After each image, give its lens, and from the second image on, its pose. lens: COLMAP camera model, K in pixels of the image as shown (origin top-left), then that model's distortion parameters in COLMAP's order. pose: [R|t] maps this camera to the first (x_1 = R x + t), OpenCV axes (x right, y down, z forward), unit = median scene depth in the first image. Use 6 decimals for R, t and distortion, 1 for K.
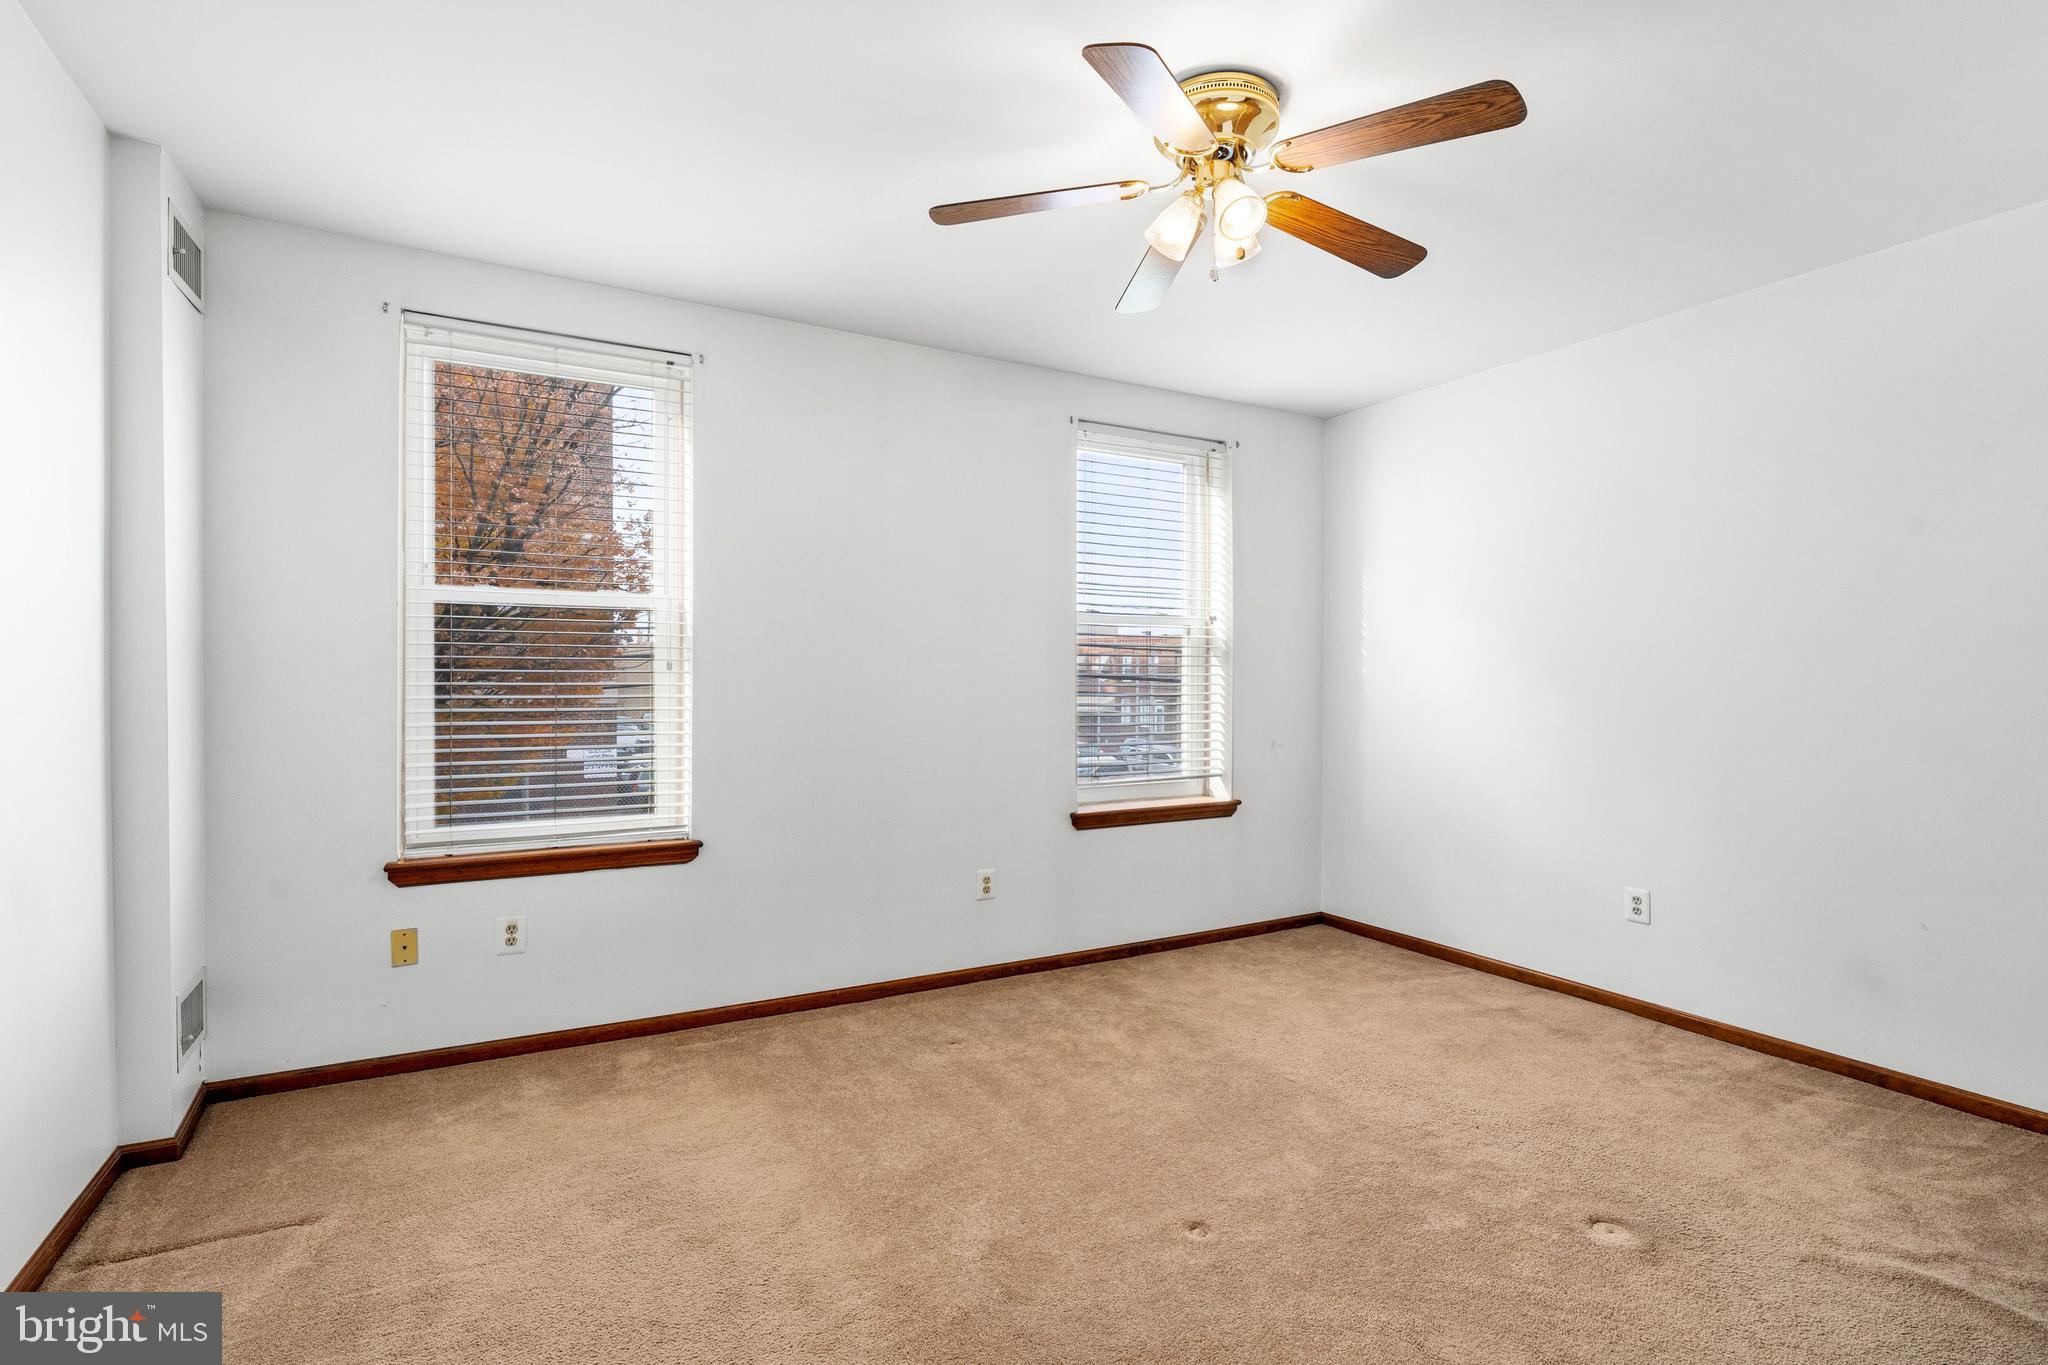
lens RADIAL K [[973.8, 0, 1030.9], [0, 973.8, 683.4], [0, 0, 1]] dist [0.001090, -0.001981]
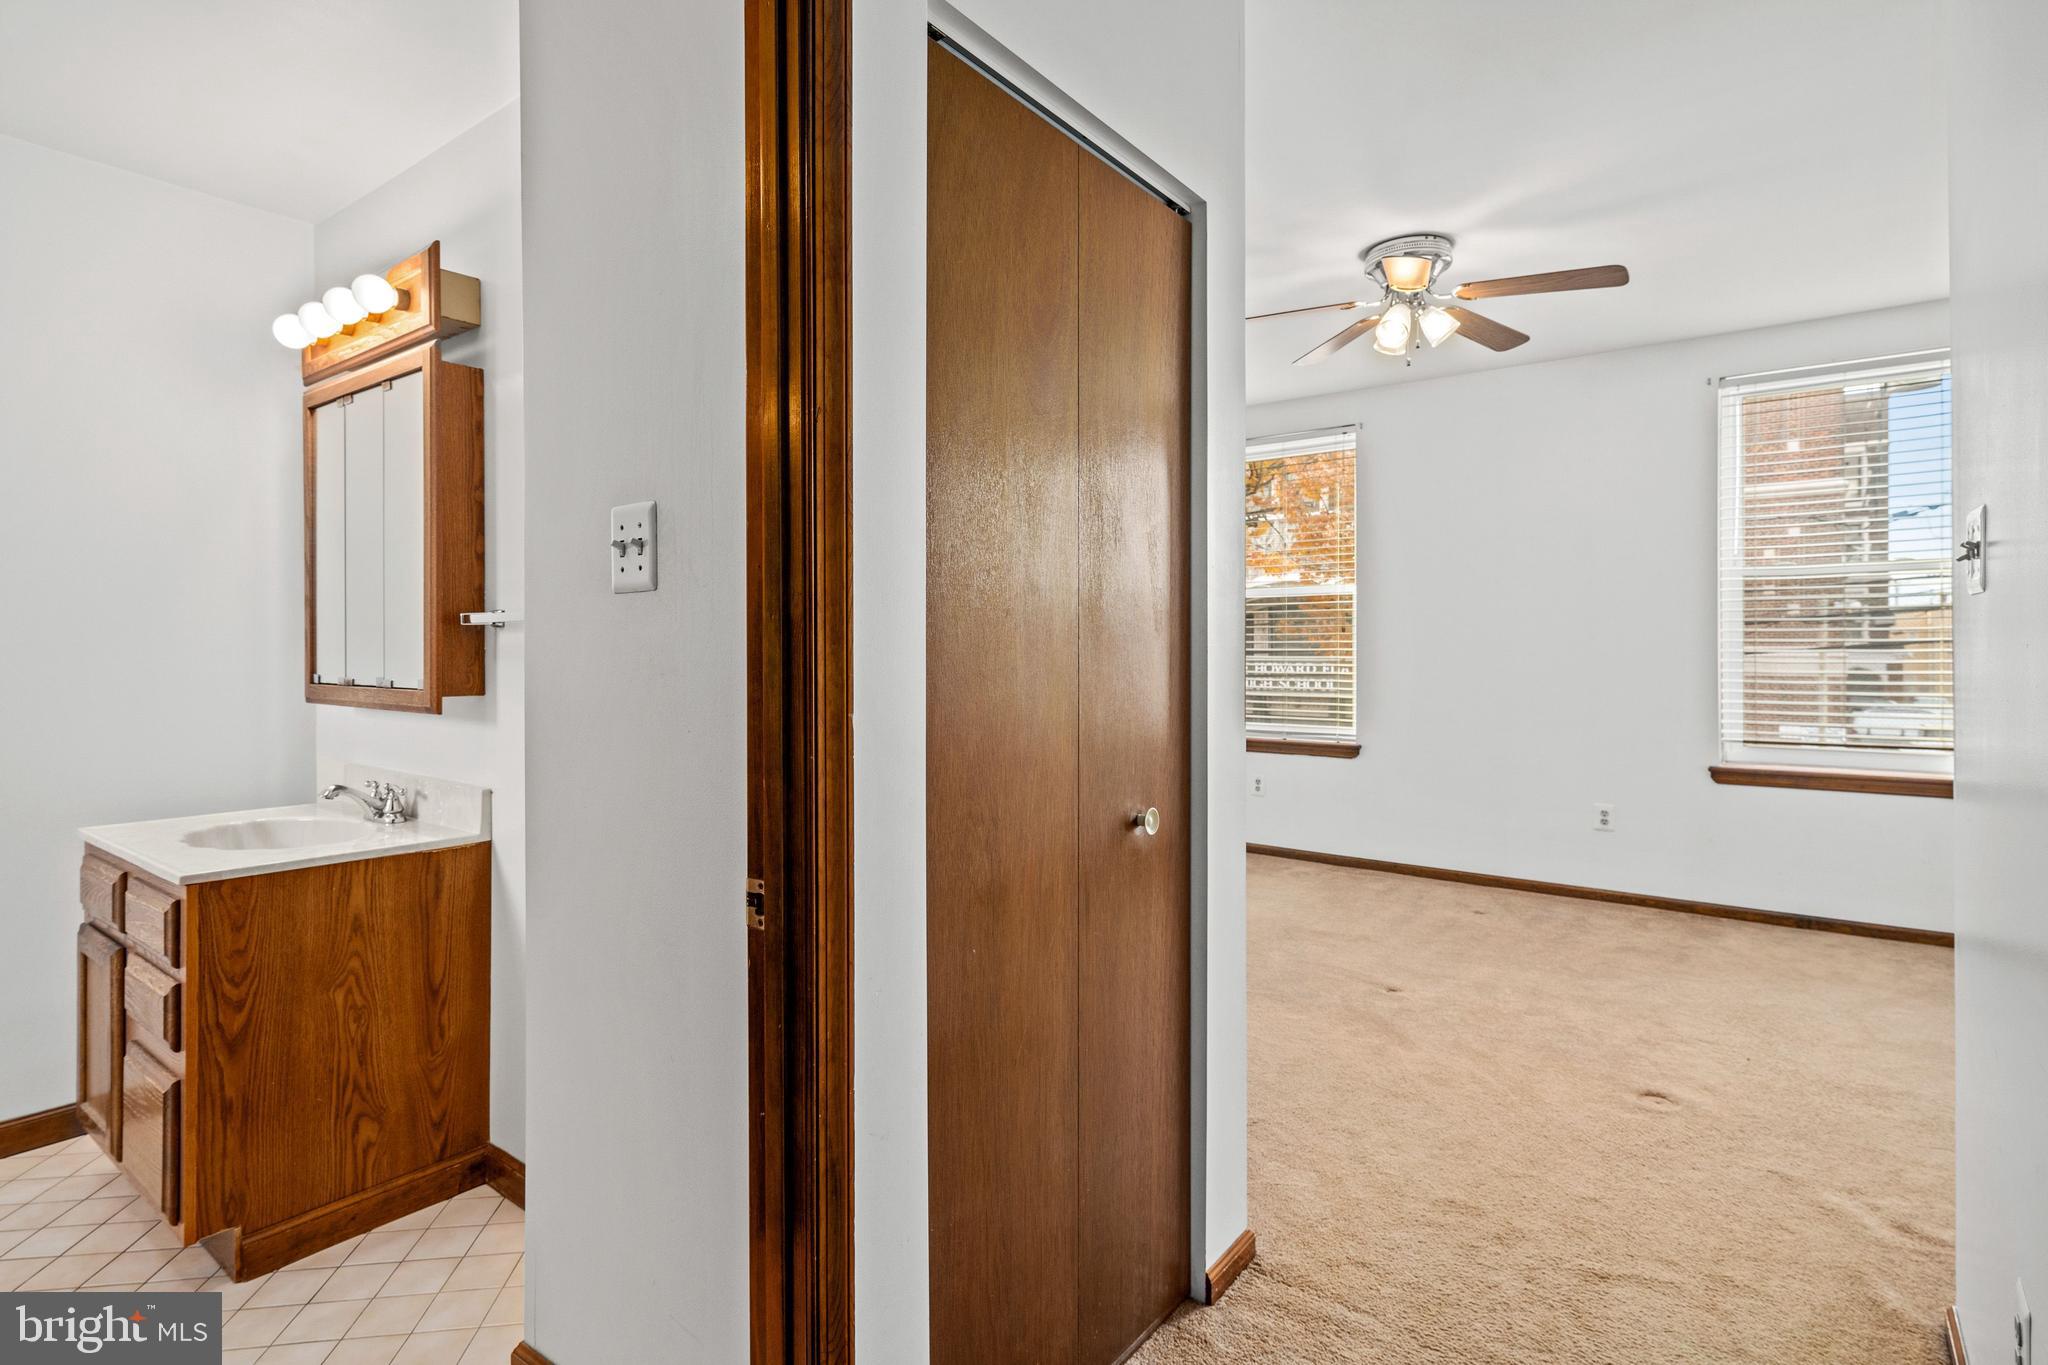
lens RADIAL K [[1036.5, 0, 1013.2], [0, 1036.5, 646.4], [0, 0, 1]] dist [0.003532, -0.001848]
pose [[0.388092, -0.004728, -0.921609, 0.890287], [-0.003728, 0.999971, -0.006700, 0.020574], [0.921613, 0.006036, 0.388063, -0.114232]]
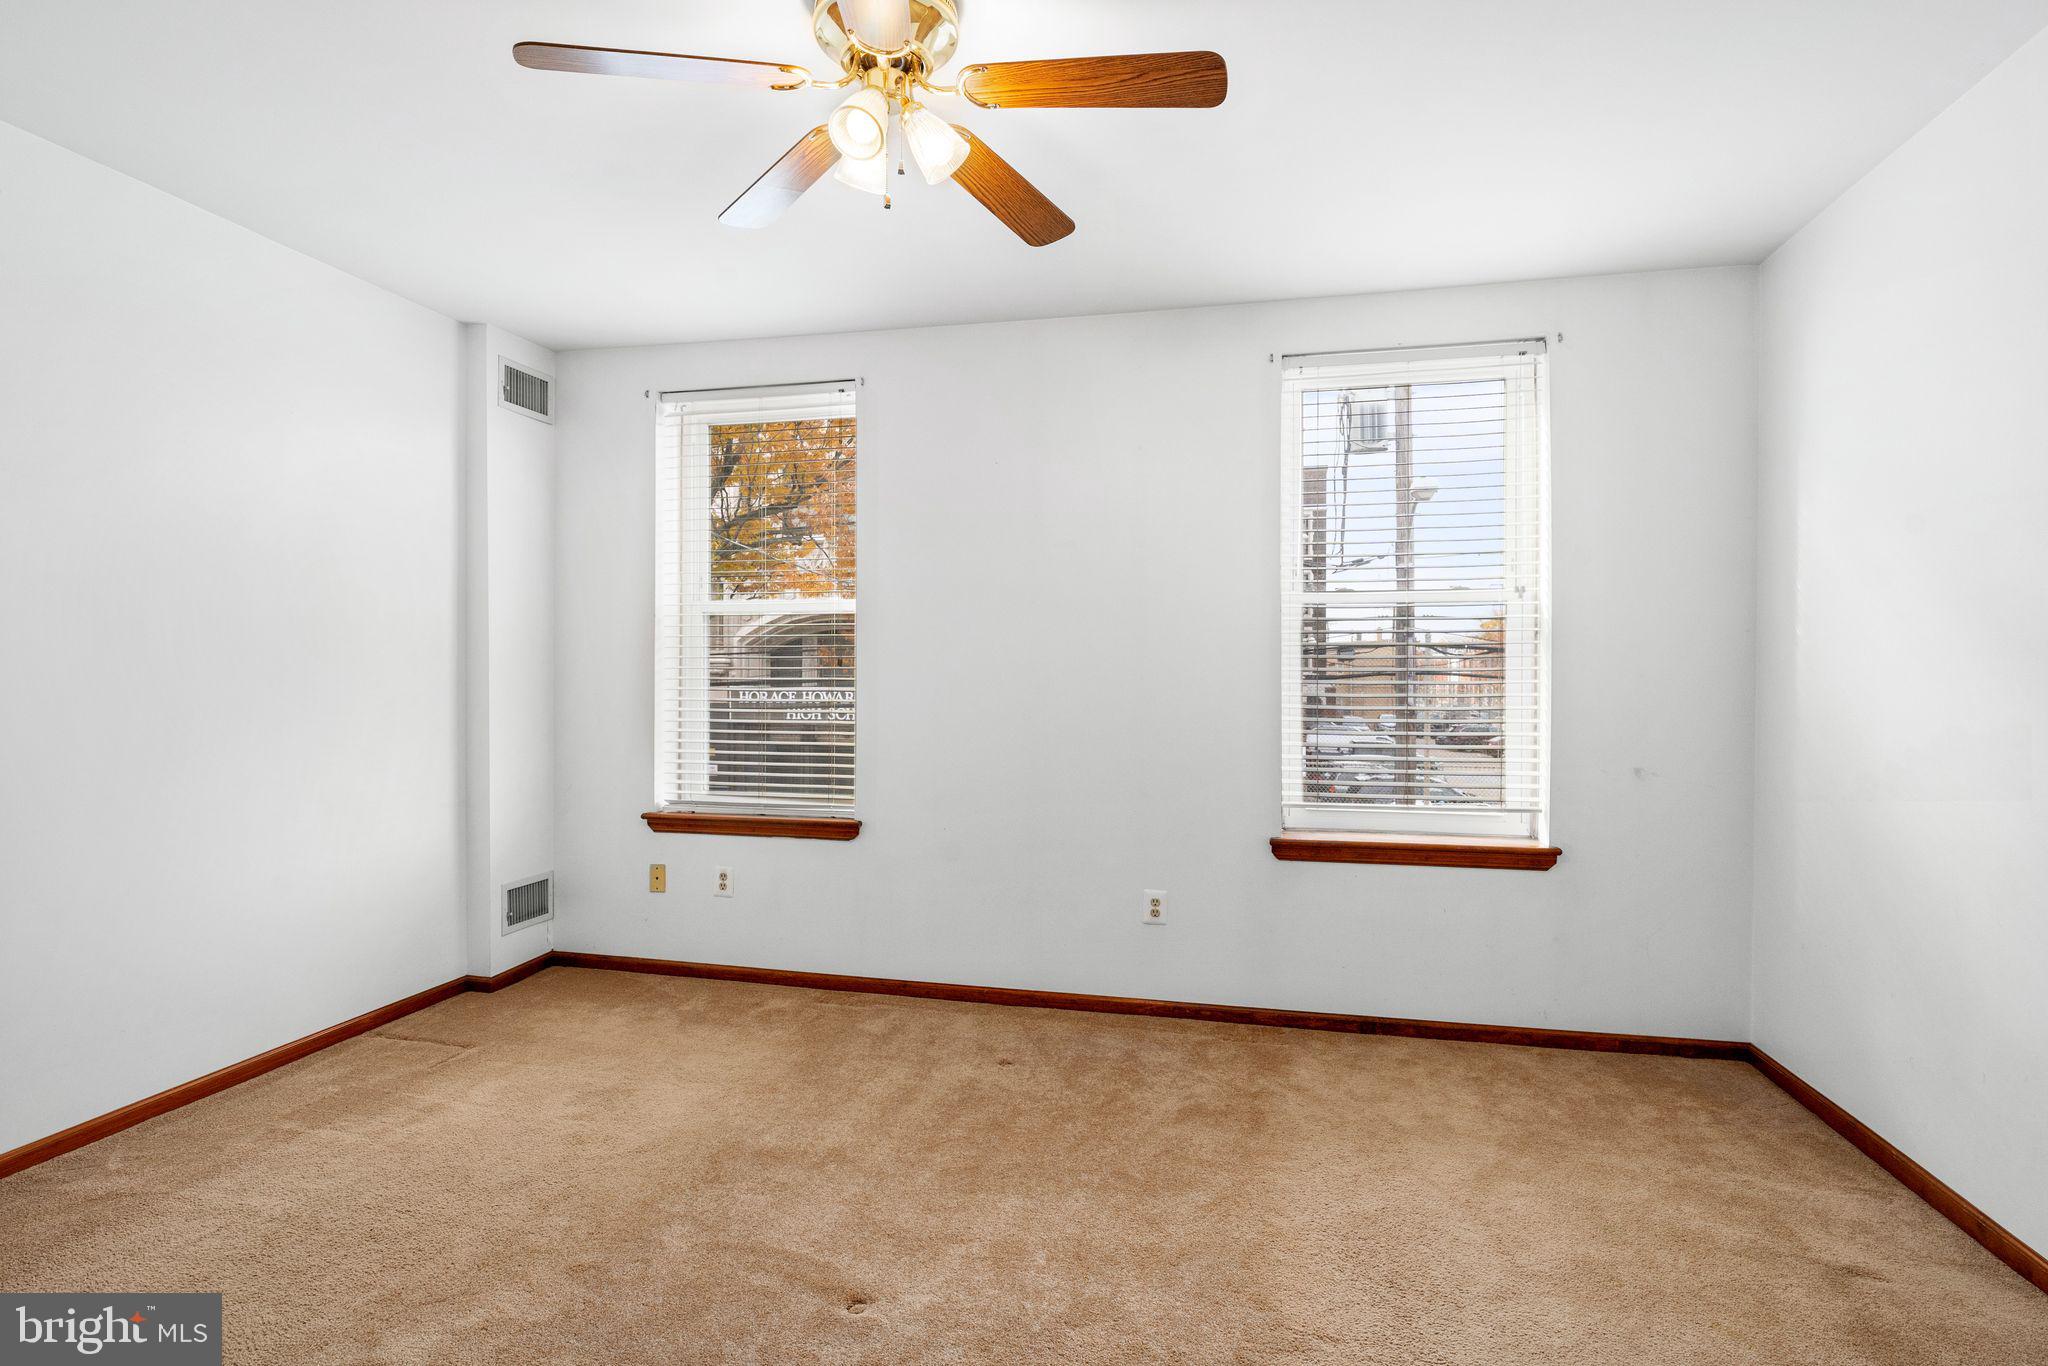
lens RADIAL K [[1036.5, 0, 1032.3], [0, 1036.5, 676.2], [0, 0, 1]] dist [0.003532, -0.001848]
pose [[0.737951, 0.000212, -0.674854, 0.561997], [-0.004371, 0.999980, -0.004466, 0.002212], [0.674840, 0.006245, 0.737938, 0.257513]]
